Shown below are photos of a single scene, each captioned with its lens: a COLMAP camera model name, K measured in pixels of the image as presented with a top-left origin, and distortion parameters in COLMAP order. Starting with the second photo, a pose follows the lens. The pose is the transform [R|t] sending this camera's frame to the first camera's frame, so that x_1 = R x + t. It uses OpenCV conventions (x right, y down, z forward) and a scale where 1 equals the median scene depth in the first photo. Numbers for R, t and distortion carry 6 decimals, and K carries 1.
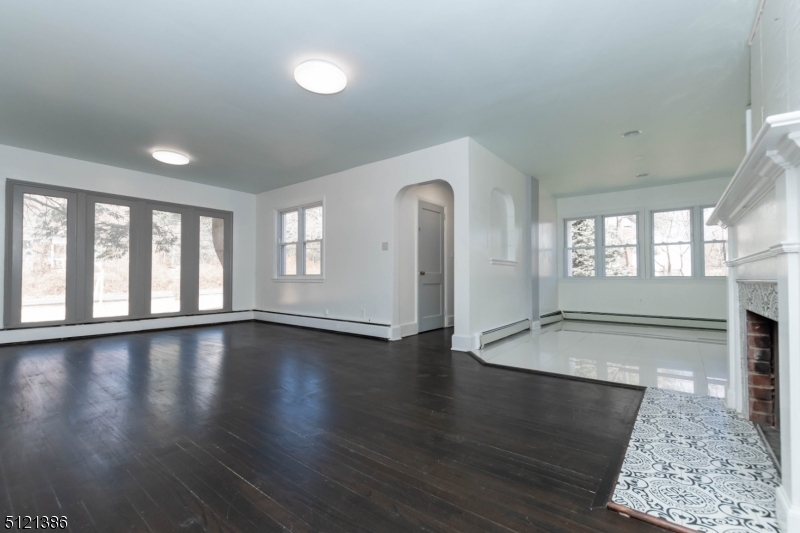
lens RADIAL K [[347.3, 0, 400.2], [0, 347.3, 268.0], [0, 0, 1]] dist [0.005283, 0.000381]
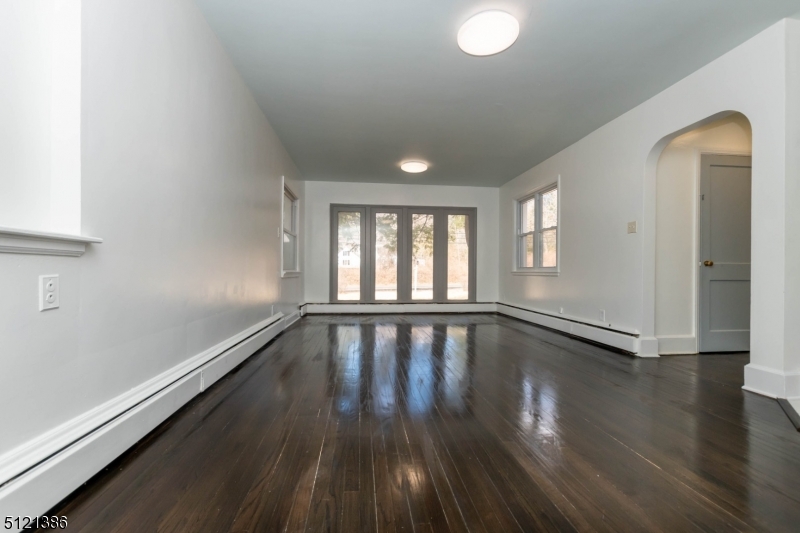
lens RADIAL K [[347.3, 0, 402.2], [0, 347.3, 271.0], [0, 0, 1]] dist [0.005283, 0.000381]
pose [[0.715503, 0.002834, -0.698604, 0.105767], [0.014937, 0.999701, 0.019355, 0.006422], [0.698450, -0.024284, 0.715247, 0.109968]]
